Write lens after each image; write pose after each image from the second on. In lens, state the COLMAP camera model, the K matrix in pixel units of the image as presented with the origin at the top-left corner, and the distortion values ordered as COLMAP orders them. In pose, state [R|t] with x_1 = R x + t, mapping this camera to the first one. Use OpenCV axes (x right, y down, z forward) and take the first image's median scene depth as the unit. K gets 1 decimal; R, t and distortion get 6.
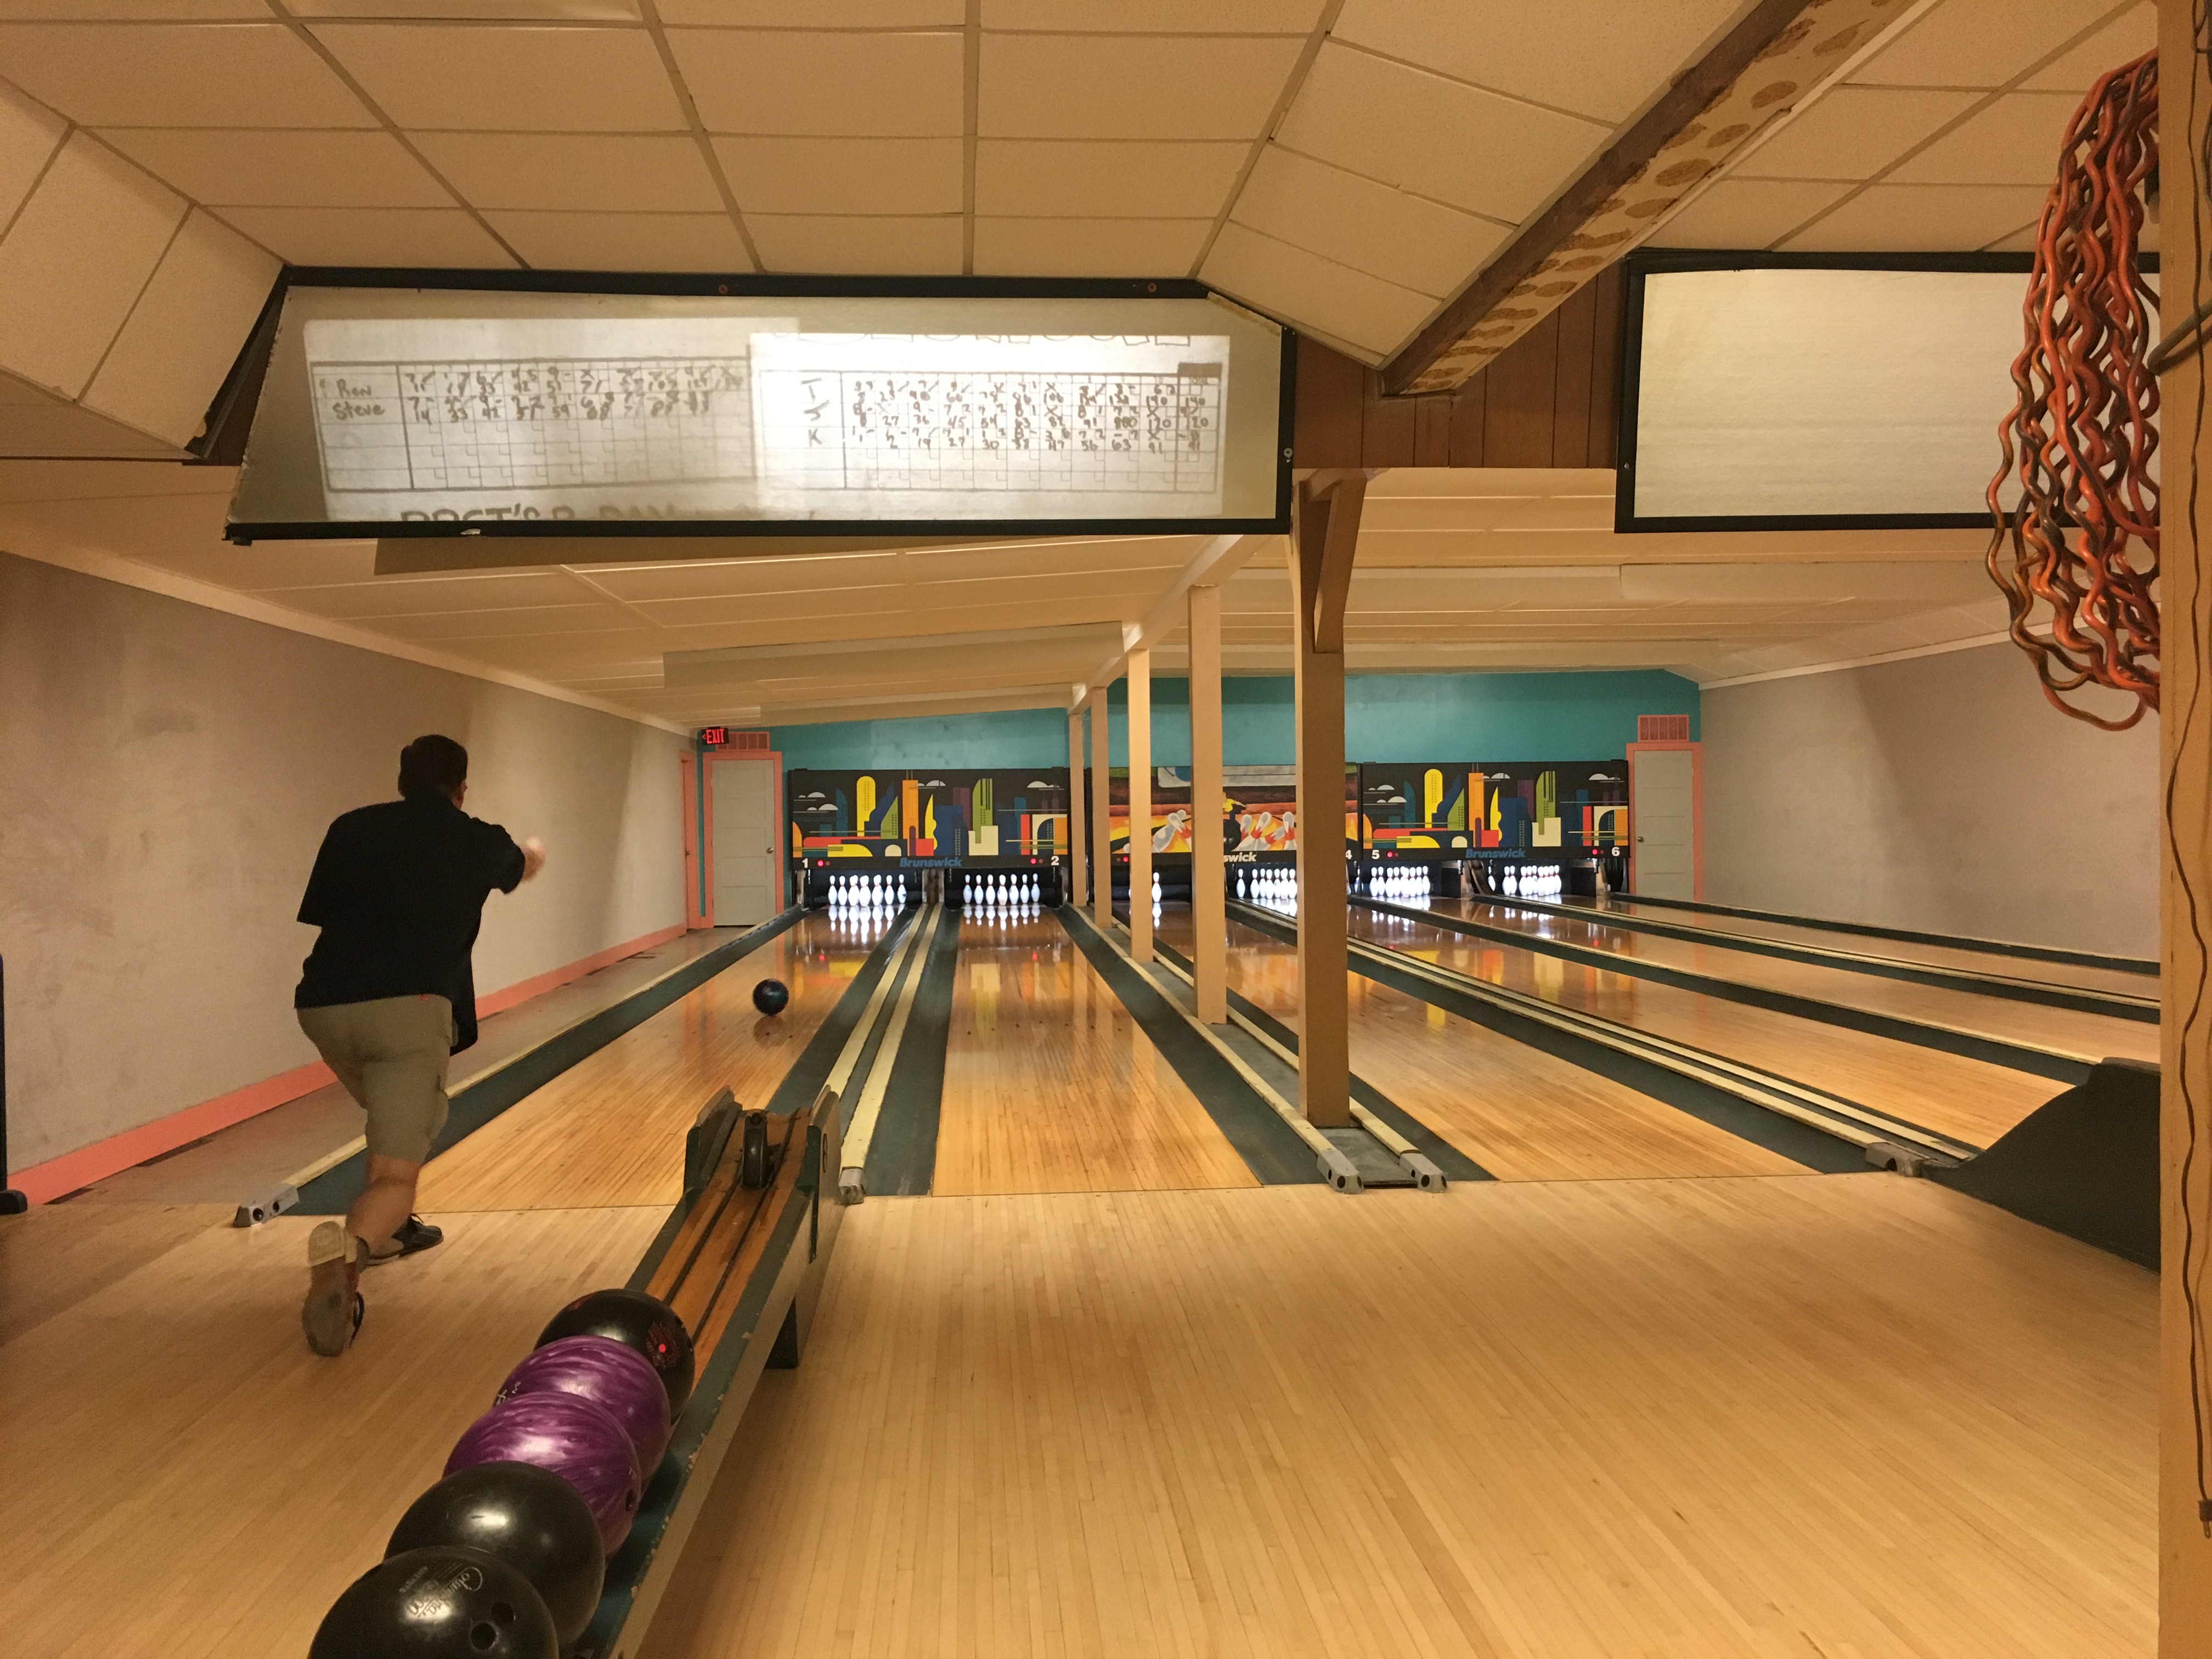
lens RADIAL K [[1877.2, 0, 1105.4], [0, 1877.2, 824.8], [0, 0, 1]] dist [0.083033, -0.118089]
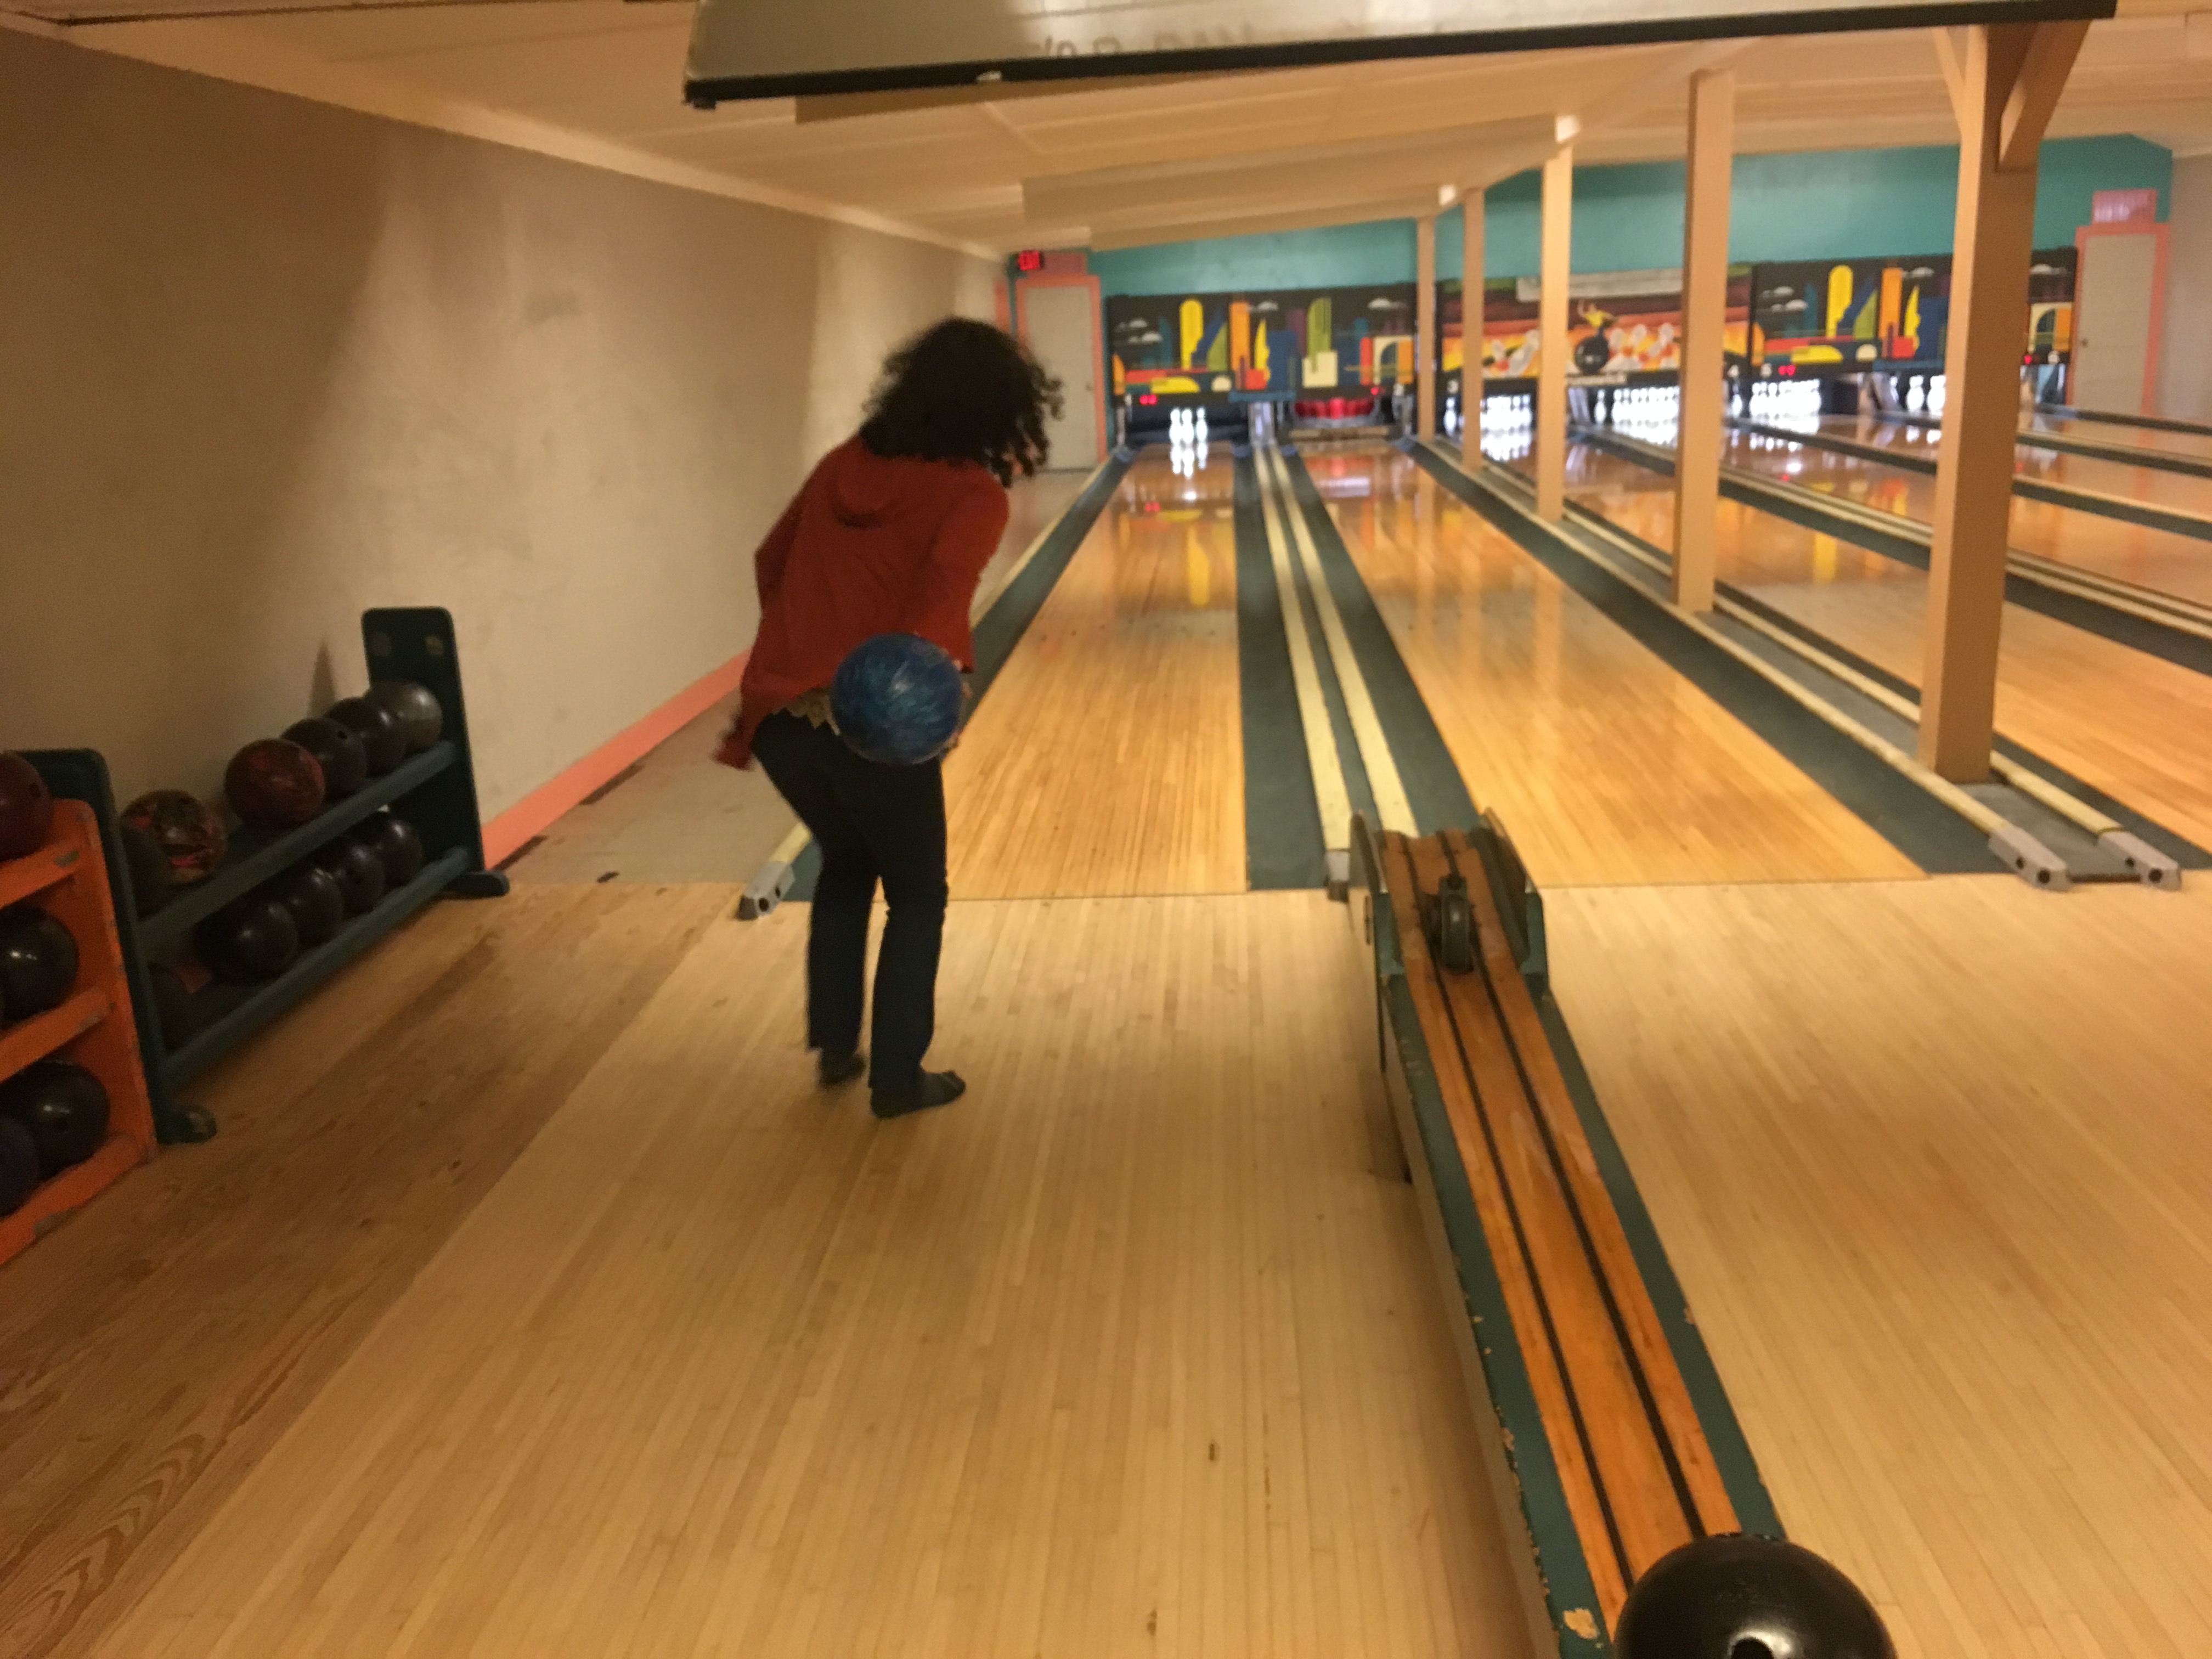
lens RADIAL K [[1877.2, 0, 1105.4], [0, 1877.2, 824.8], [0, 0, 1]] dist [0.083033, -0.118089]
pose [[0.991113, 0.004777, -0.132937, -0.158574], [0.029431, 0.966714, 0.254160, -0.048117], [0.129726, -0.255814, 0.957983, 0.172280]]
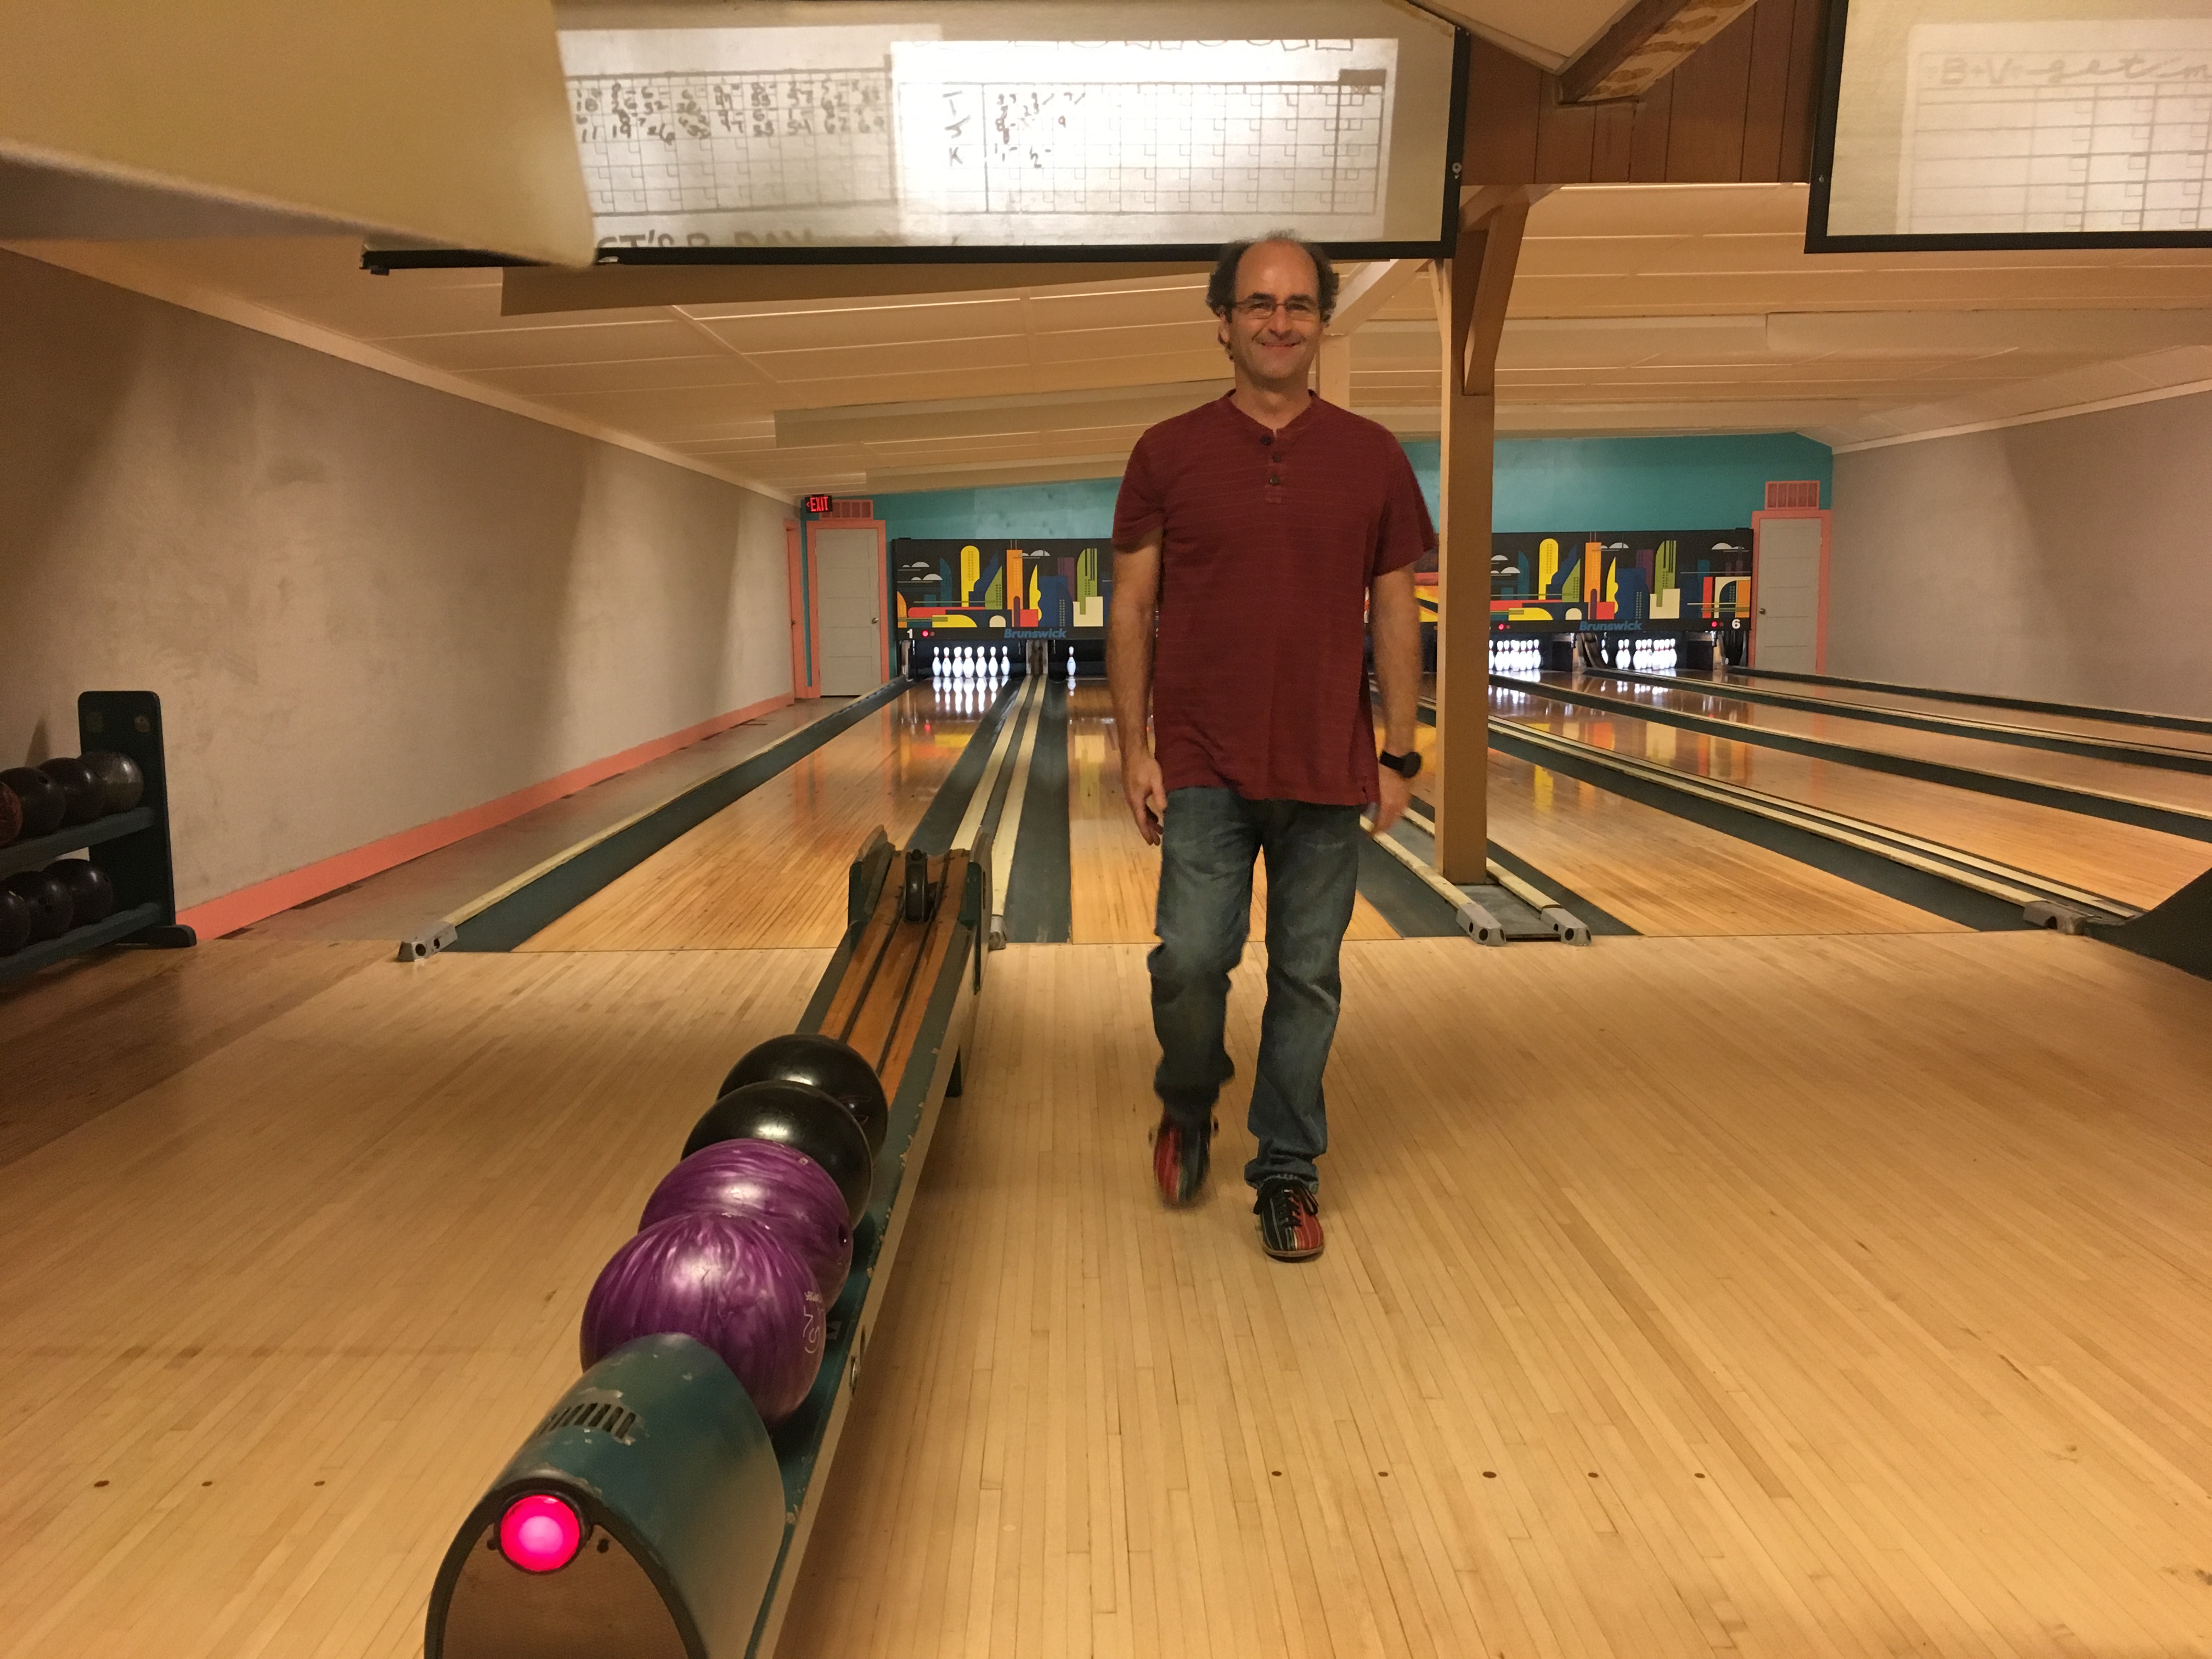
lens RADIAL K [[1876.1, 0, 1103.8], [0, 1876.1, 823.9], [0, 0, 1]] dist [0.071920, -0.085512]
pose [[0.998788, 0.008875, -0.048407, -0.026646], [-0.003208, 0.993253, 0.115923, 0.016762], [0.049110, -0.115627, 0.992078, 0.012188]]
